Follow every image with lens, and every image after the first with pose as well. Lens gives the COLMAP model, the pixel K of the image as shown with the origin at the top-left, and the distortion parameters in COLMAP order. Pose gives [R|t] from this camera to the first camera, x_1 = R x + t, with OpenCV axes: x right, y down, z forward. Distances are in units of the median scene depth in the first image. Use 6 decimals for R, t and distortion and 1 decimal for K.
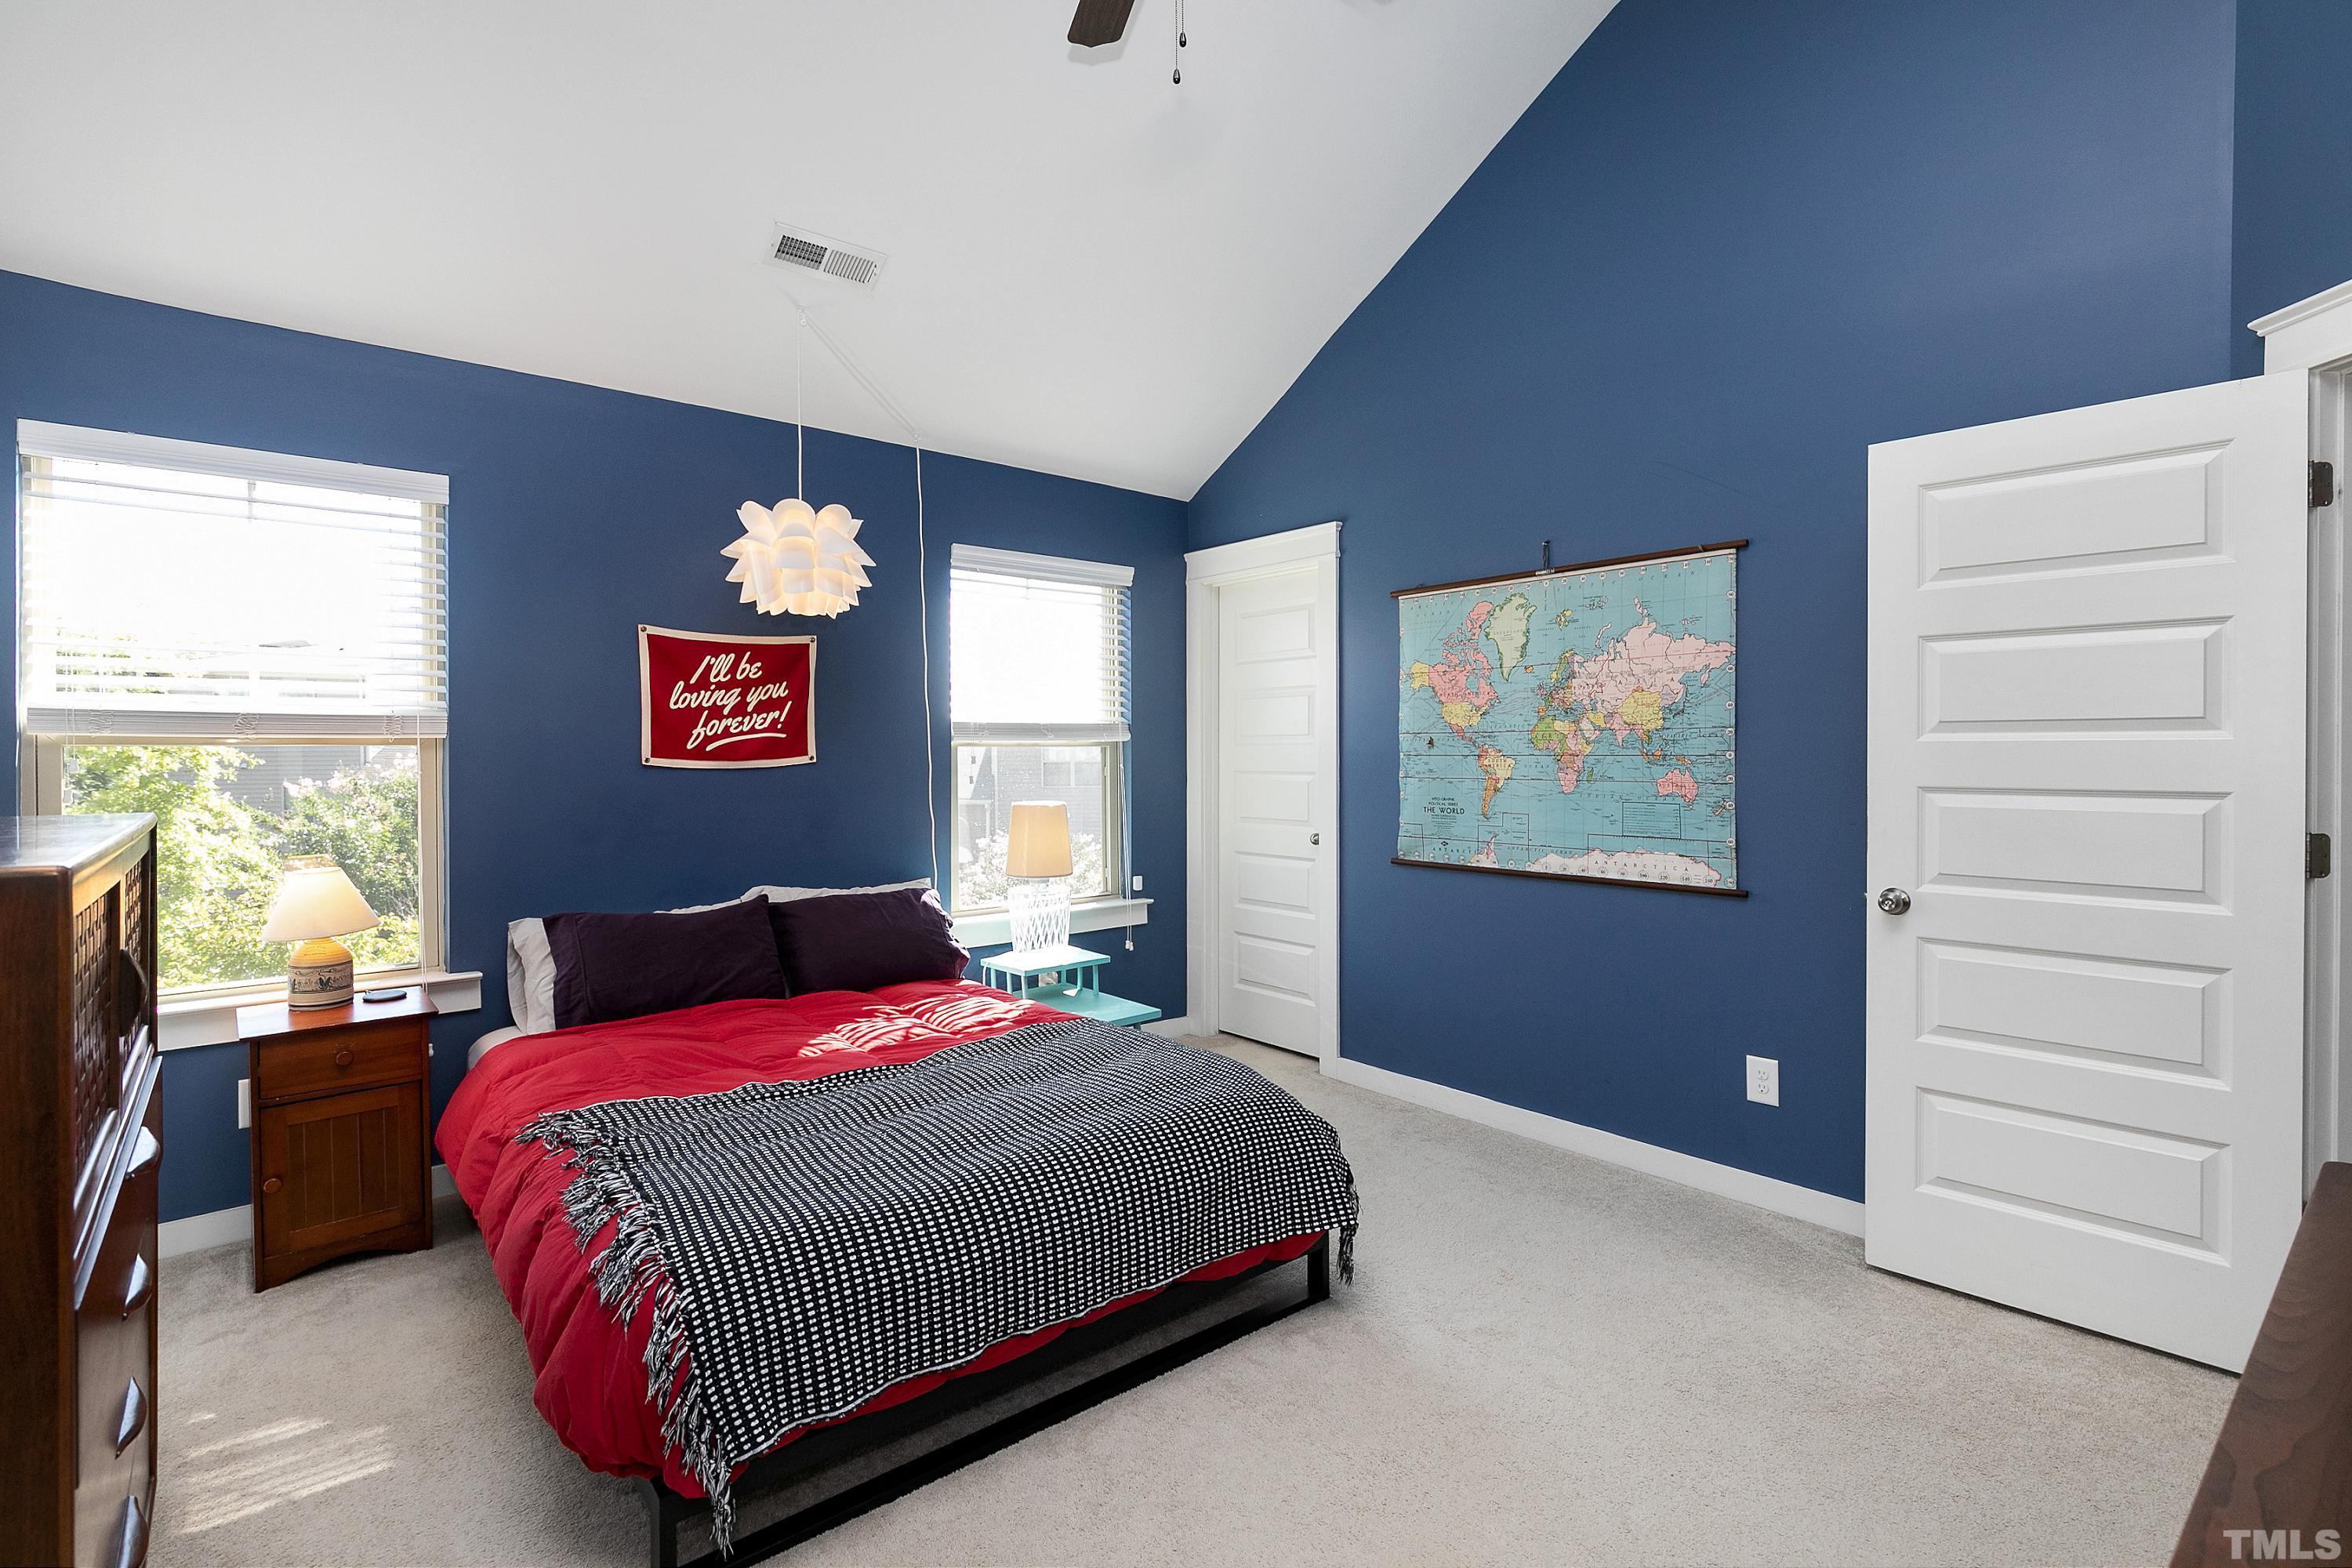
lens RADIAL K [[1103.5, 0, 1175.8], [0, 1103.5, 753.1], [0, 0, 1]] dist [-0.000112, -0.000139]
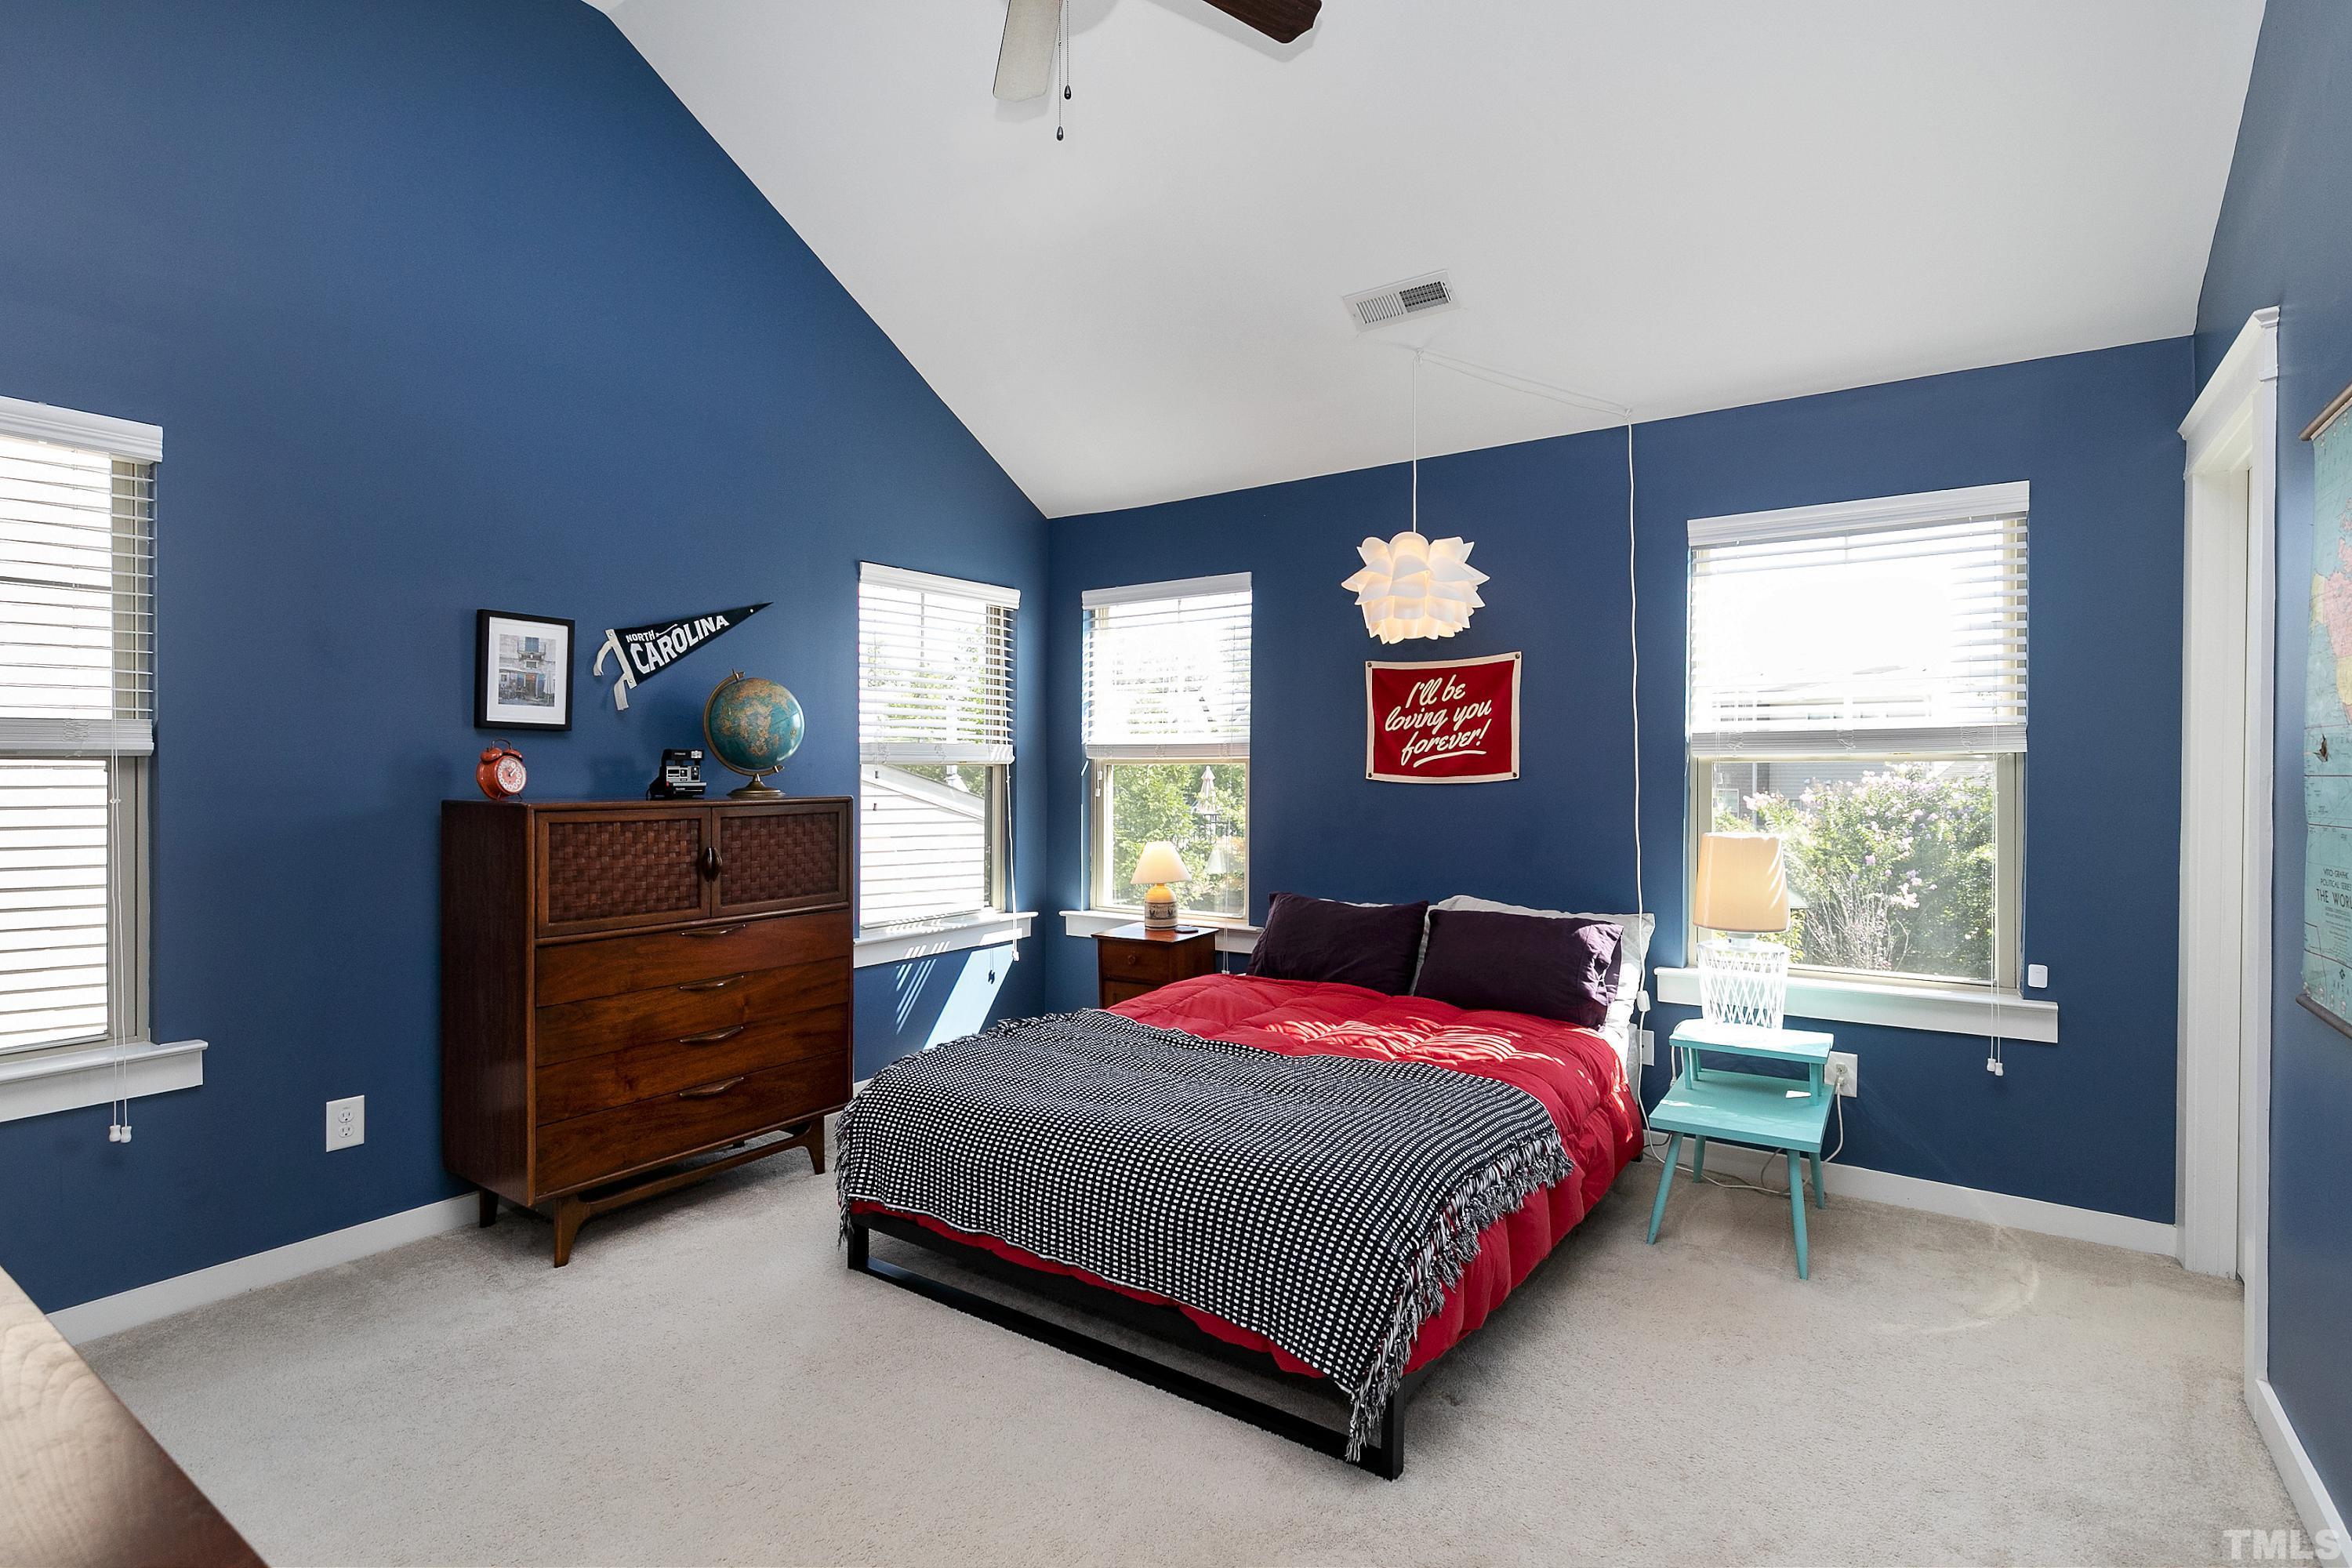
lens RADIAL K [[1112.3, 0, 1167.9], [0, 1112.3, 777.3], [0, 0, 1]] dist [0.002299, 0.000255]
pose [[0.262060, 0.008555, -0.965014, 0.593395], [-0.003090, 0.999963, 0.008026, -0.000176], [0.965047, 0.000879, 0.262077, 0.457859]]
